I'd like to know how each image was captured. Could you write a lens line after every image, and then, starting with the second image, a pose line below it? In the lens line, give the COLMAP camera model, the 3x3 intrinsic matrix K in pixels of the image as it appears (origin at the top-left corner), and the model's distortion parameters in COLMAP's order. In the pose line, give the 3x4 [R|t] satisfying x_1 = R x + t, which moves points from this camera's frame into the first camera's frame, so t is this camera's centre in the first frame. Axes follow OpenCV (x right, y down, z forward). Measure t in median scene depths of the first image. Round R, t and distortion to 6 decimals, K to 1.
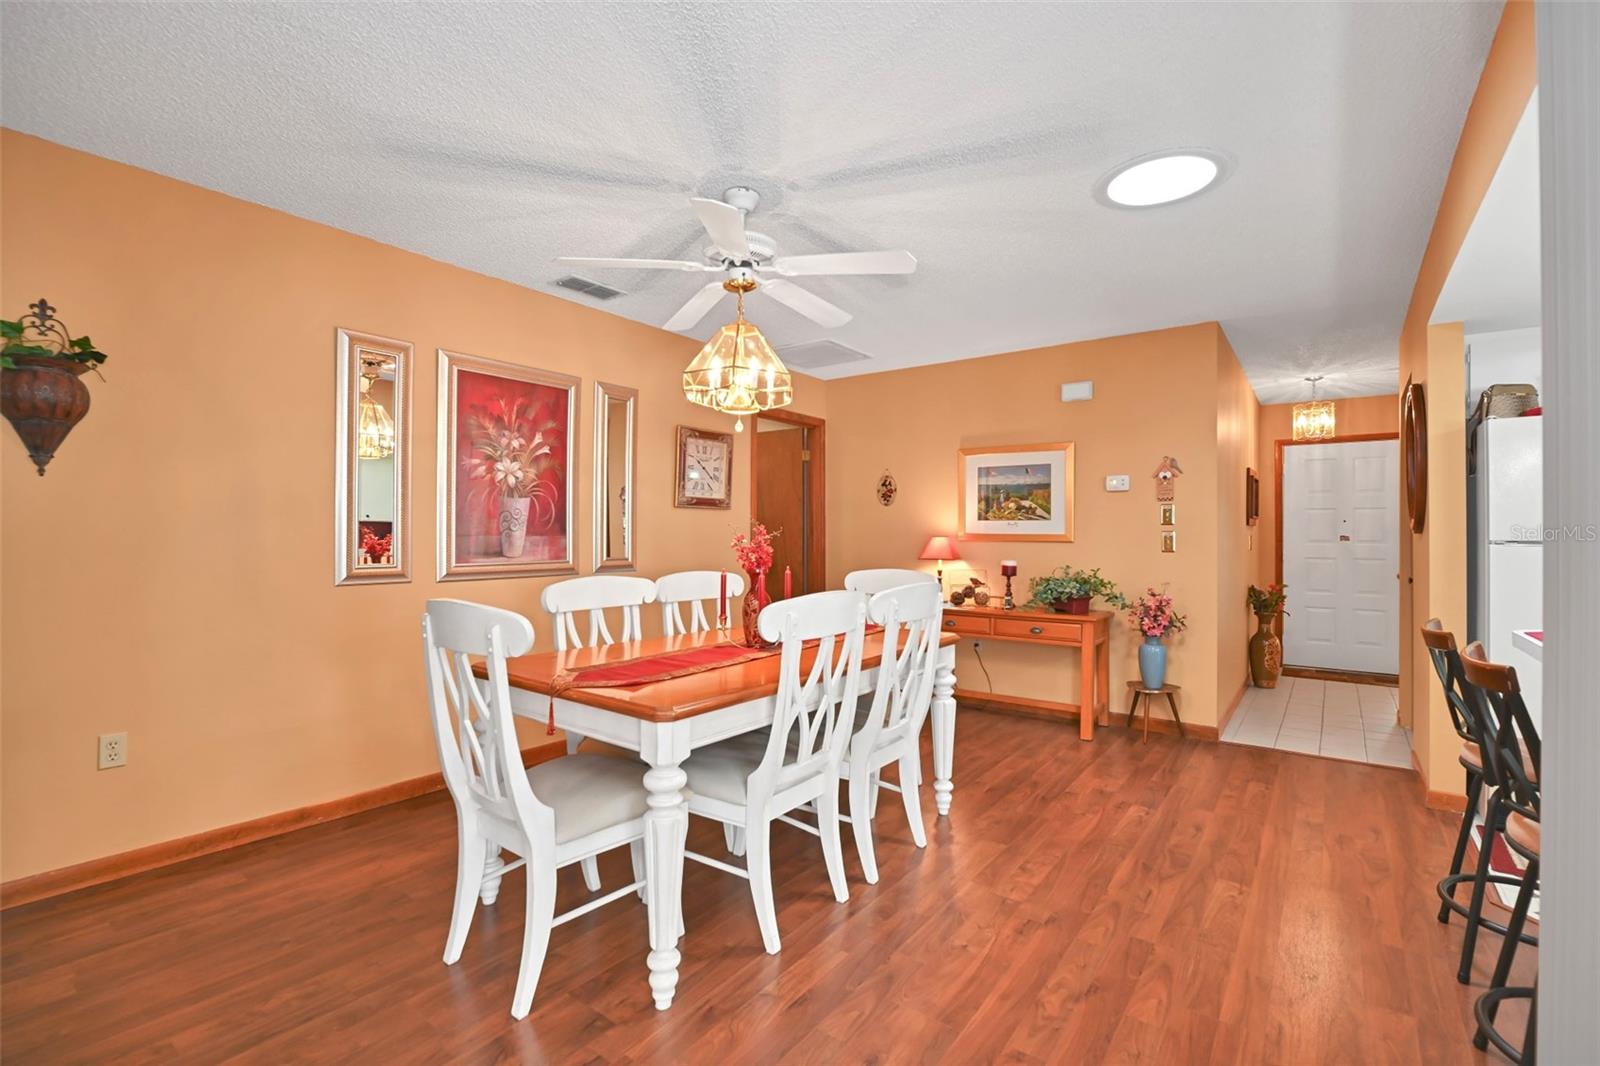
lens RADIAL K [[714.0, 0, 811.2], [0, 714.0, 535.7], [0, 0, 1]] dist [-0.011417, -0.000803]
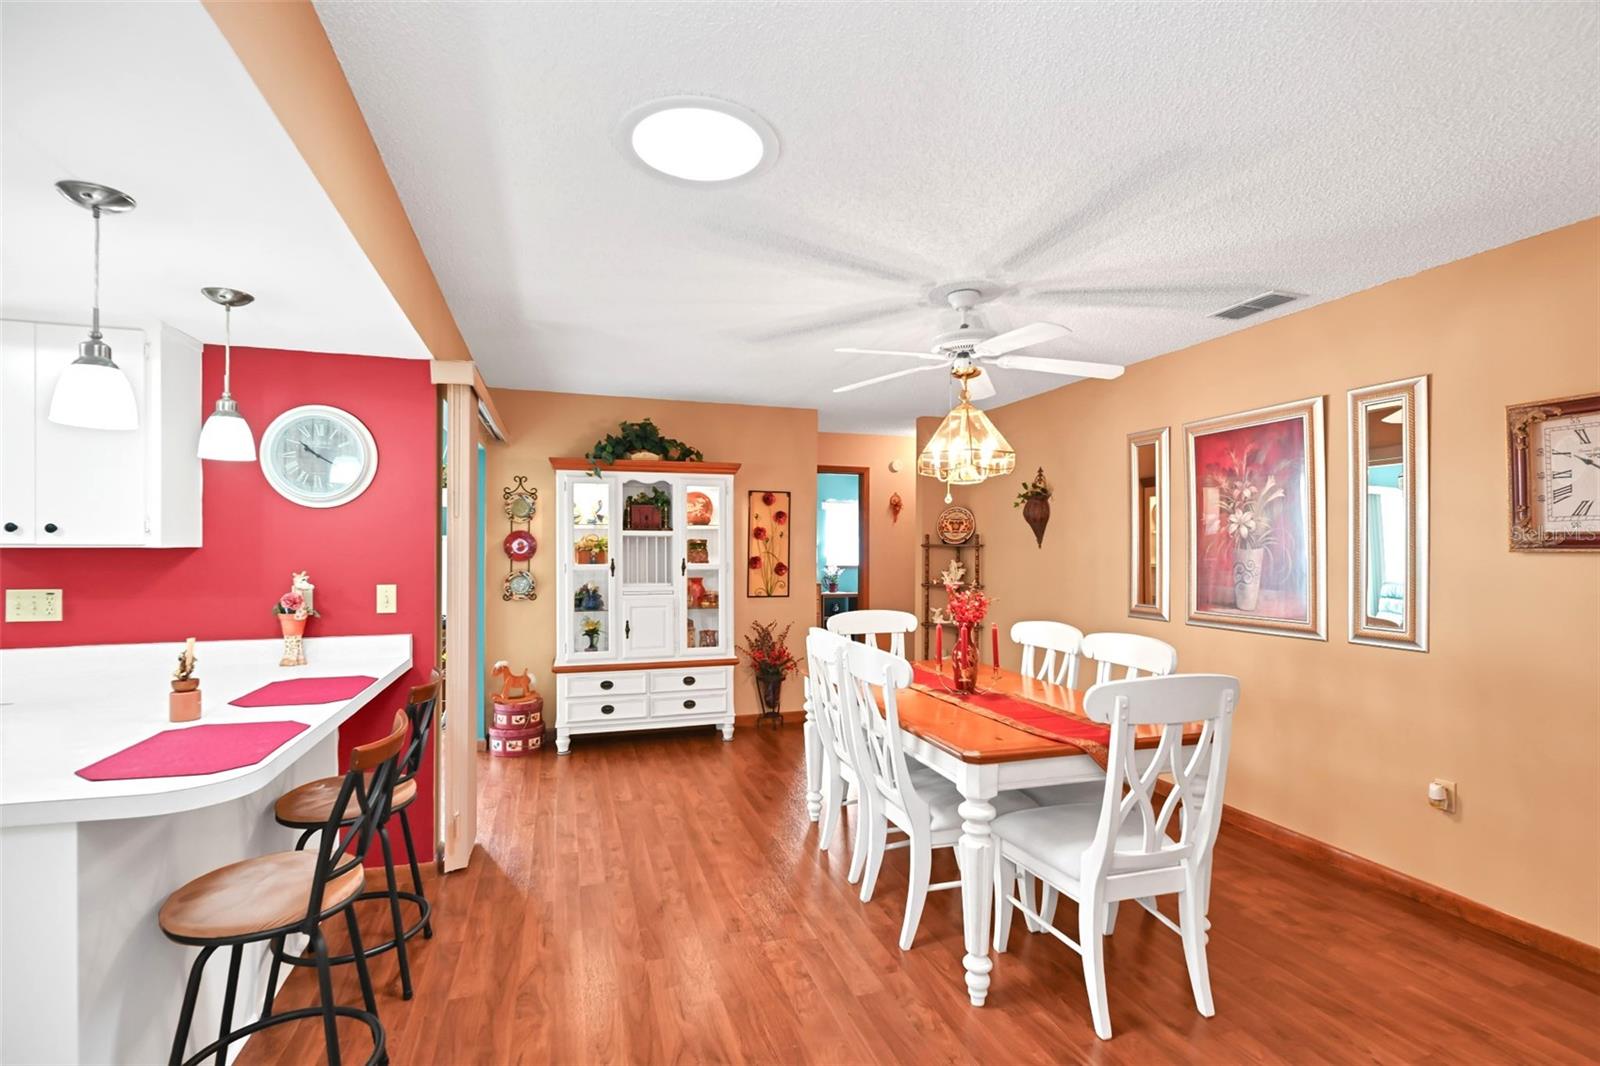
lens RADIAL K [[728.3, 0, 796.5], [0, 728.3, 550.9], [0, 0, 1]] dist [0.021960, -0.016044]
pose [[-0.583906, -0.005175, -0.811805, 0.755978], [-0.005445, 0.999982, -0.002458, -0.045305], [0.811803, 0.002985, -0.583924, 1.094466]]
